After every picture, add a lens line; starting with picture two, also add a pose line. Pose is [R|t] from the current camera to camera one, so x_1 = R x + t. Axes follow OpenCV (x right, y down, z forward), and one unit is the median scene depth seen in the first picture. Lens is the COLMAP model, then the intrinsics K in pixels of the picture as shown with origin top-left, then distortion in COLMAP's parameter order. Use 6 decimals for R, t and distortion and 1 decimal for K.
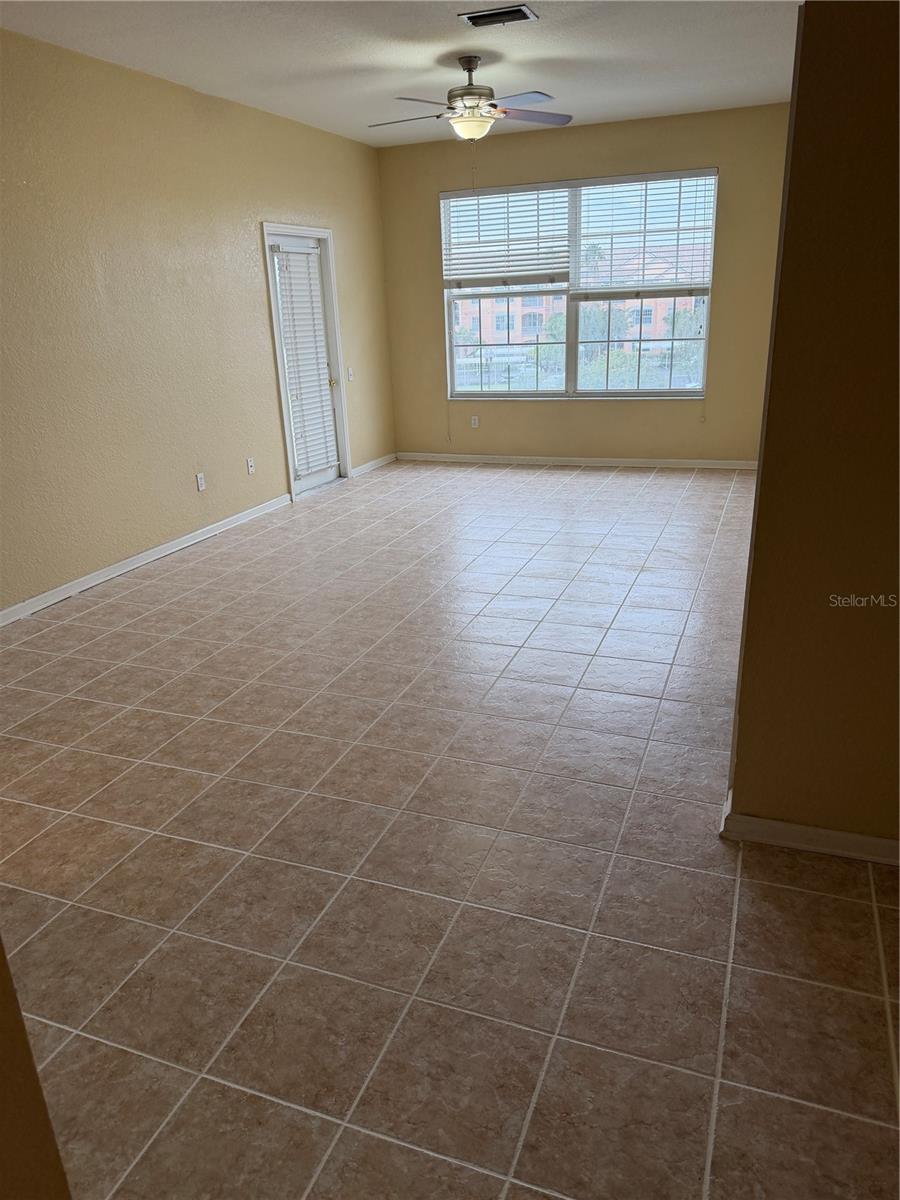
lens RADIAL K [[860.5, 0, 457.8], [0, 860.5, 593.3], [0, 0, 1]] dist [0.032451, -0.032122]
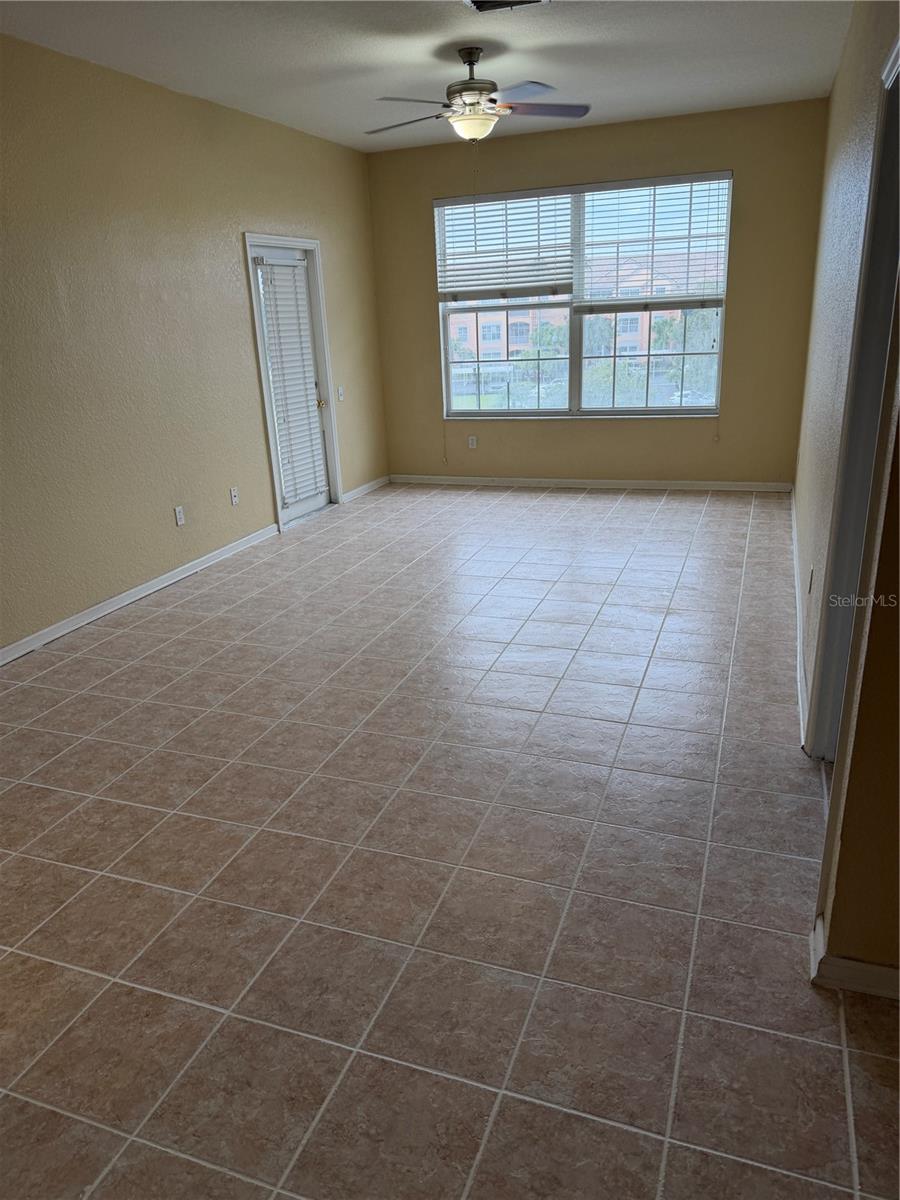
lens RADIAL K [[860.5, 0, 452.8], [0, 860.5, 595.3], [0, 0, 1]] dist [0.032451, -0.032122]
pose [[0.999904, -0.011791, 0.007292, -0.018661], [0.011843, 0.999905, -0.007102, -0.043048], [-0.007207, 0.007187, 0.999948, 0.101324]]
